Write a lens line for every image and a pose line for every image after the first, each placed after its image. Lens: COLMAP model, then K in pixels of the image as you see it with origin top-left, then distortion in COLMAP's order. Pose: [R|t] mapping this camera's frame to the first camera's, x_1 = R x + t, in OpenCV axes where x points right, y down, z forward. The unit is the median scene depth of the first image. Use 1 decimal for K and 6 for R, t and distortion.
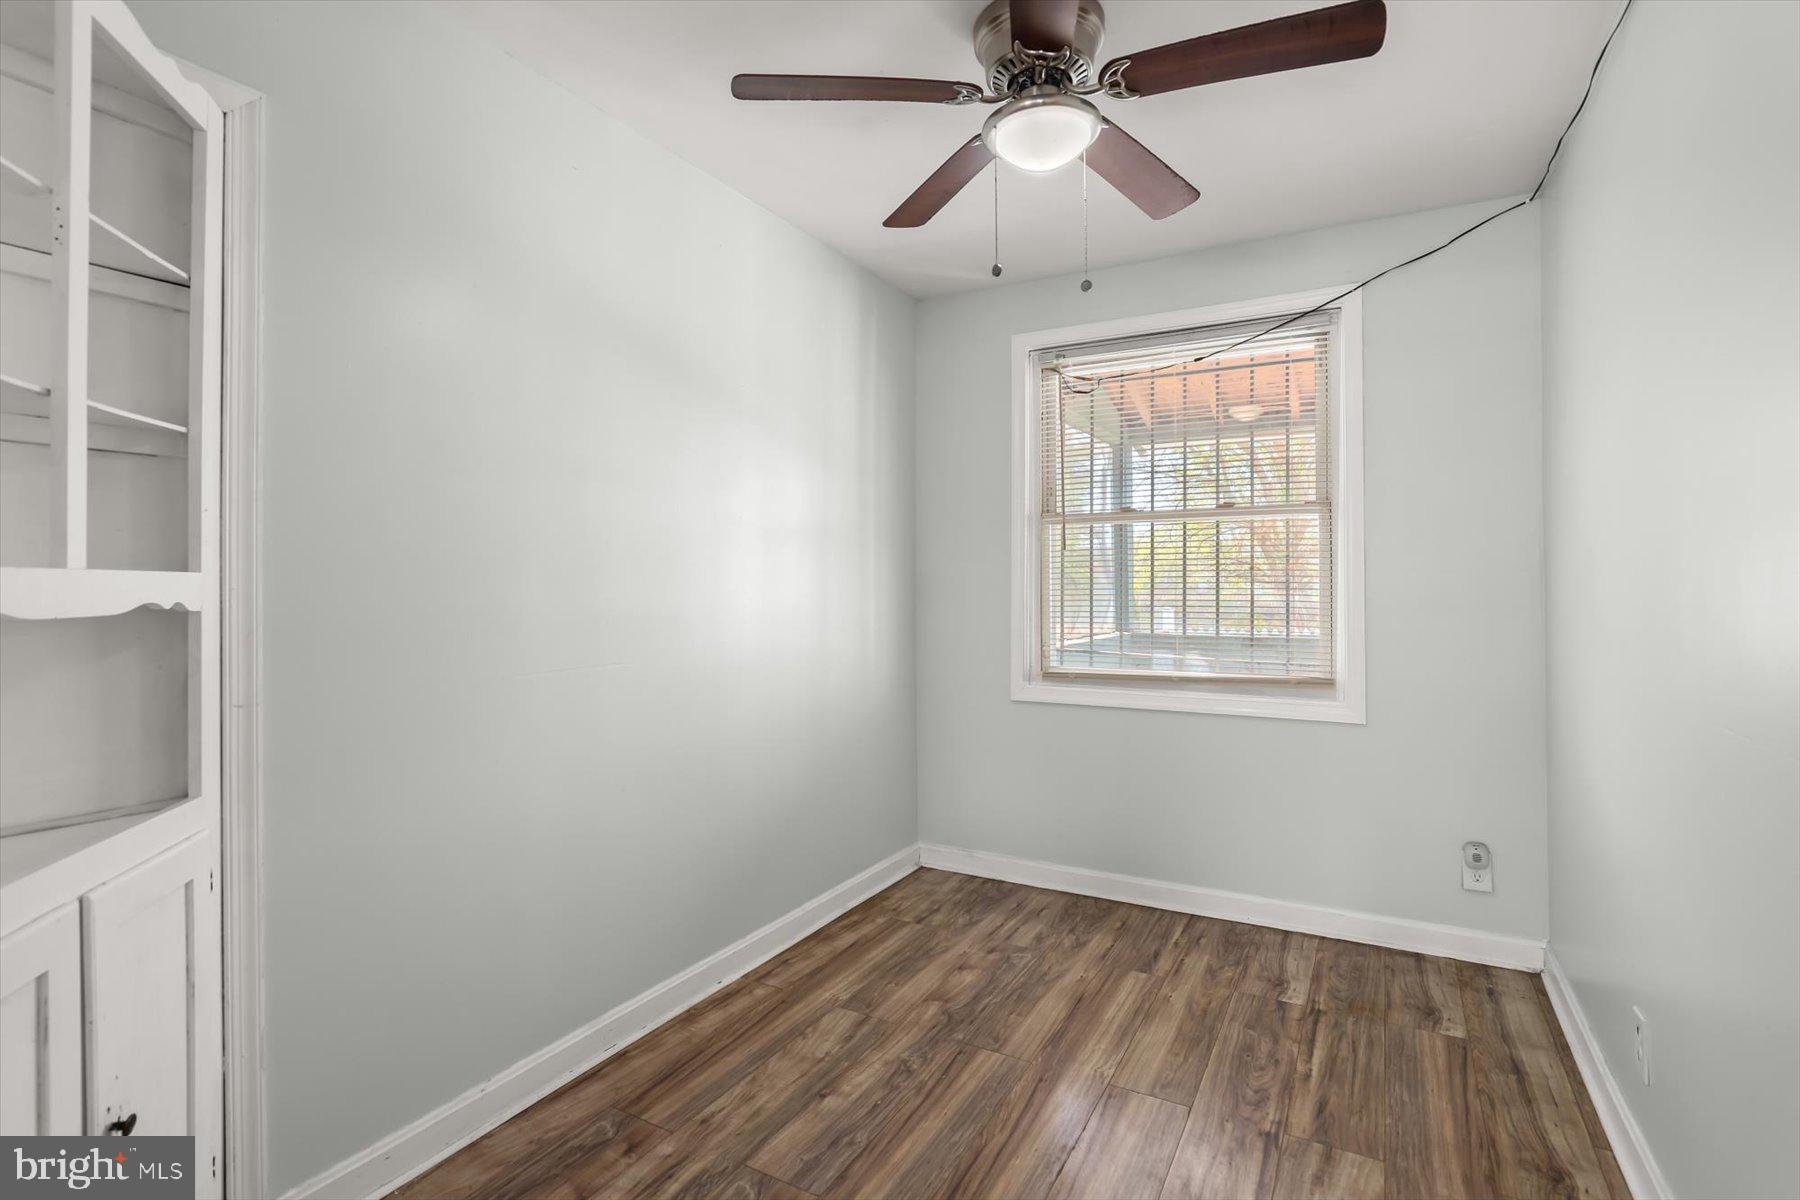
lens RADIAL K [[858.0, 0, 903.0], [0, 858.0, 595.3], [0, 0, 1]] dist [-0.013495, 0.000406]
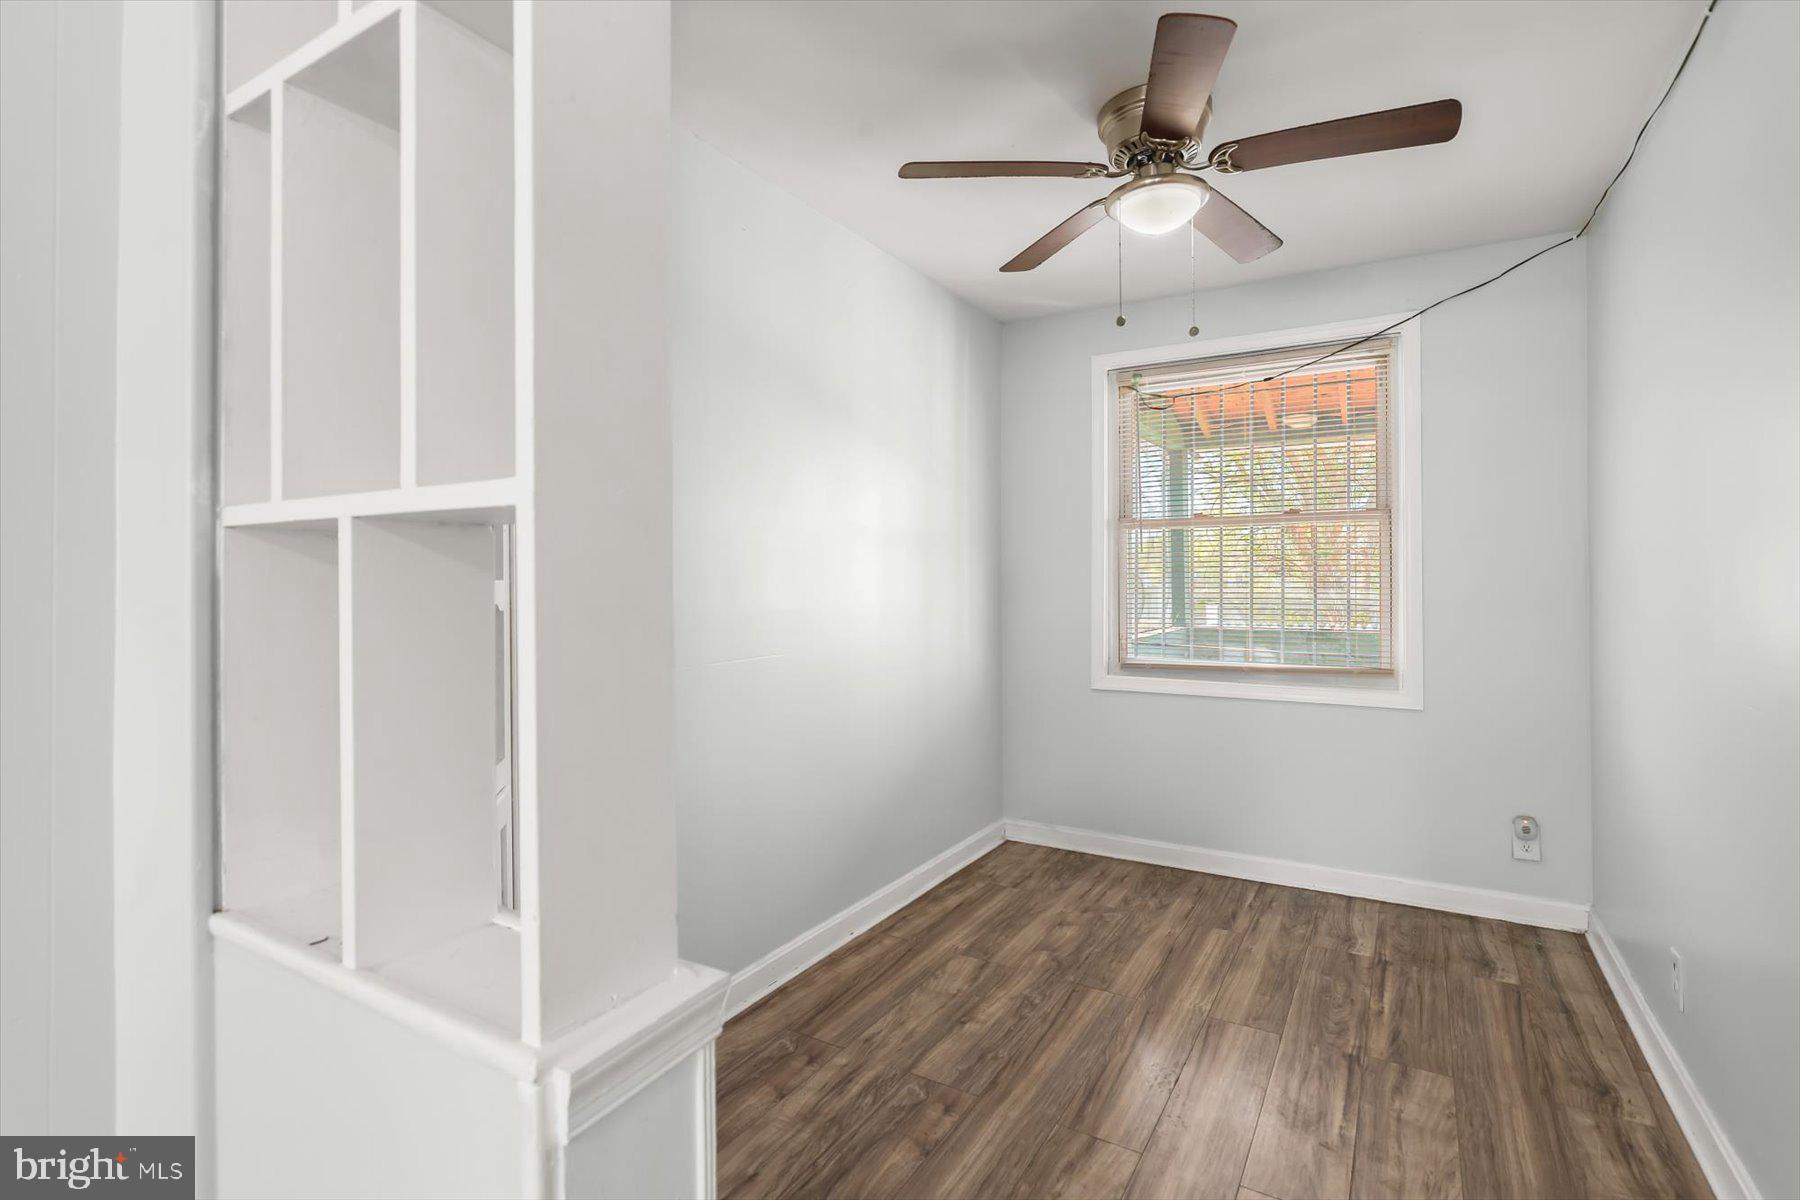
lens RADIAL K [[858.0, 0, 896.7], [0, 858.0, 594.0], [0, 0, 1]] dist [-0.013495, 0.000406]
pose [[0.999561, -0.001507, -0.029596, -0.126964], [0.001655, 0.999986, 0.004985, -0.007173], [0.029588, -0.005032, 0.999550, -0.147448]]
